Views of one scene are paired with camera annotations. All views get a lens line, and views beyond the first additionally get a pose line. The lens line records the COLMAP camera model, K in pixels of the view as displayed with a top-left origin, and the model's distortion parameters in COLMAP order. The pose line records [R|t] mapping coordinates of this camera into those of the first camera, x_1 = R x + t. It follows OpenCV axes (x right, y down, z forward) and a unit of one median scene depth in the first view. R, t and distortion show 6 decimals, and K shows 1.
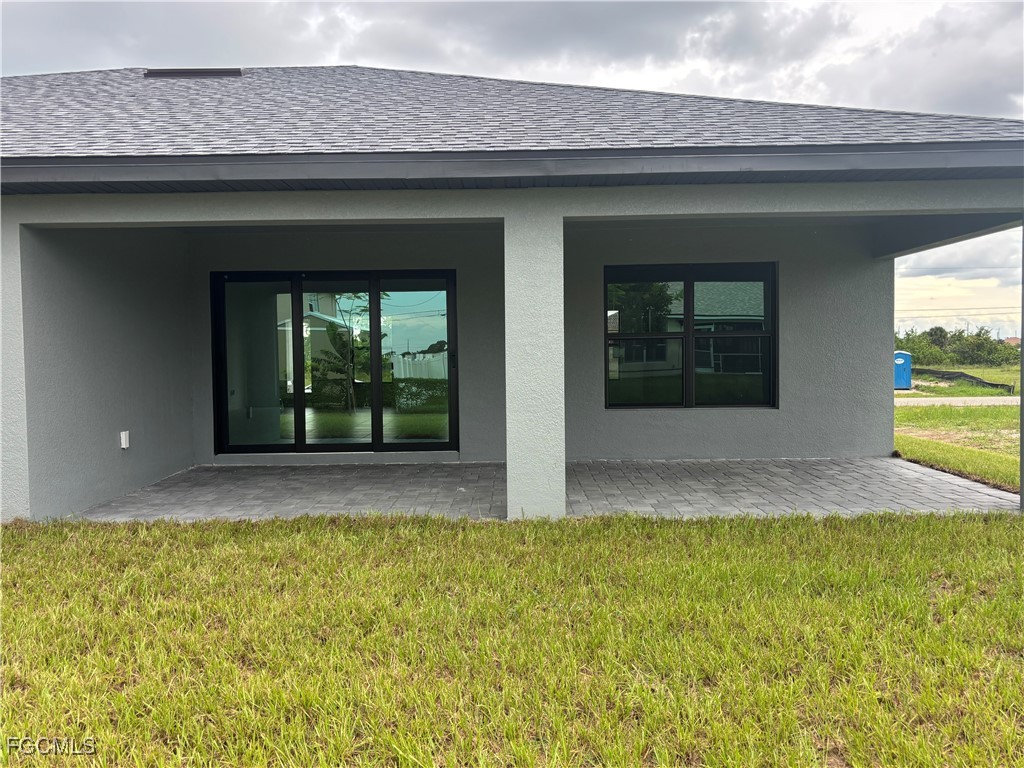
lens RADIAL K [[880.2, 0, 512.0], [0, 880.2, 384.0], [0, 0, 1]] dist [0.042732, -0.046888]
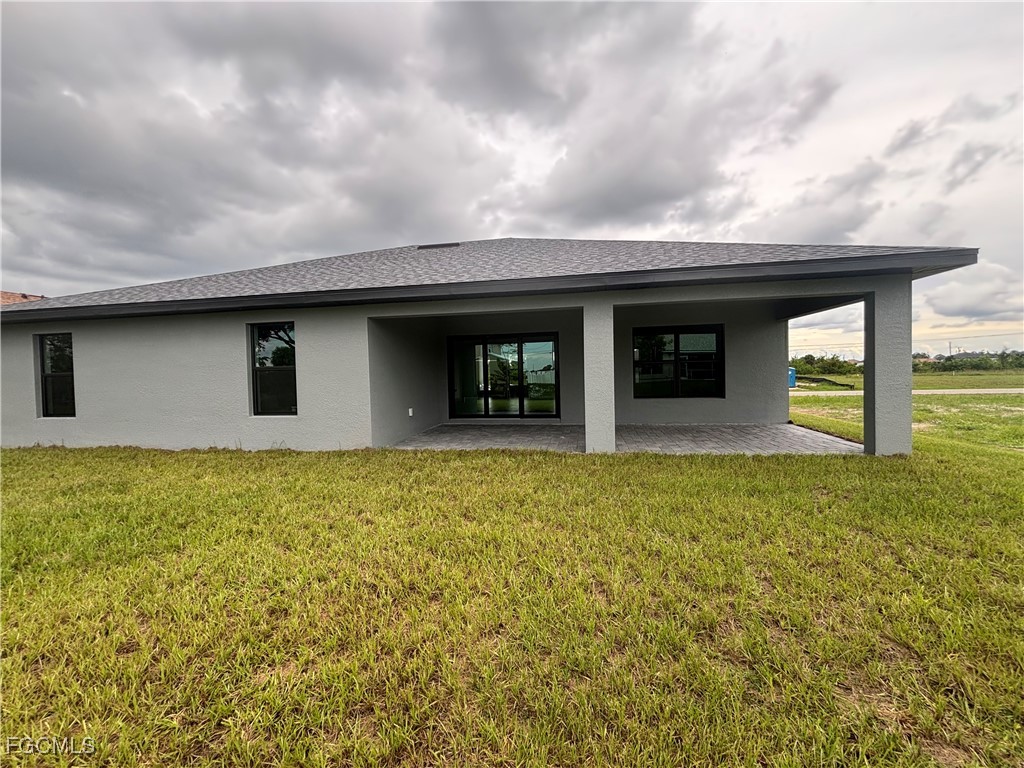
lens RADIAL K [[414.8, 0, 512.0], [0, 414.8, 384.0], [0, 0, 1]] dist [-0.001058, -0.000449]
pose [[0.986484, -0.006002, -0.163747, -0.017228], [0.005899, 0.999982, -0.001117, -0.006913], [0.163750, 0.000135, 0.986502, 0.014661]]
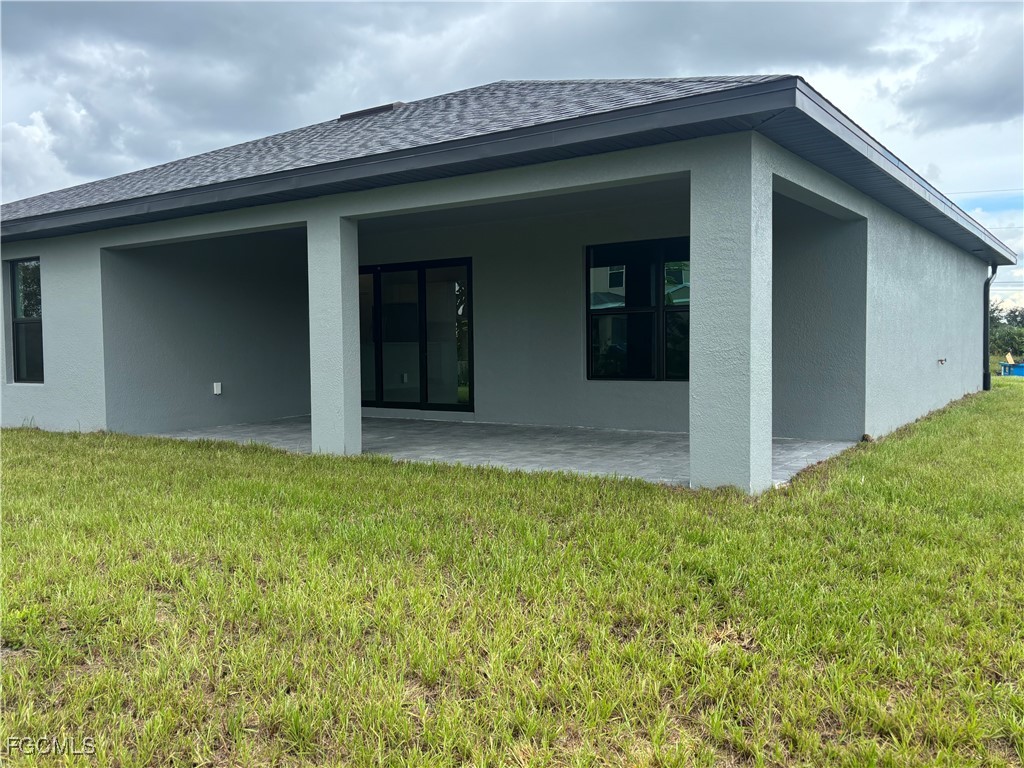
lens RADIAL K [[880.2, 0, 512.0], [0, 880.2, 384.0], [0, 0, 1]] dist [0.042732, -0.046888]
pose [[0.821901, 0.031005, -0.568786, 1.011710], [-0.016383, 0.999391, 0.030805, 0.003551], [0.569395, -0.016000, 0.821908, 0.093667]]
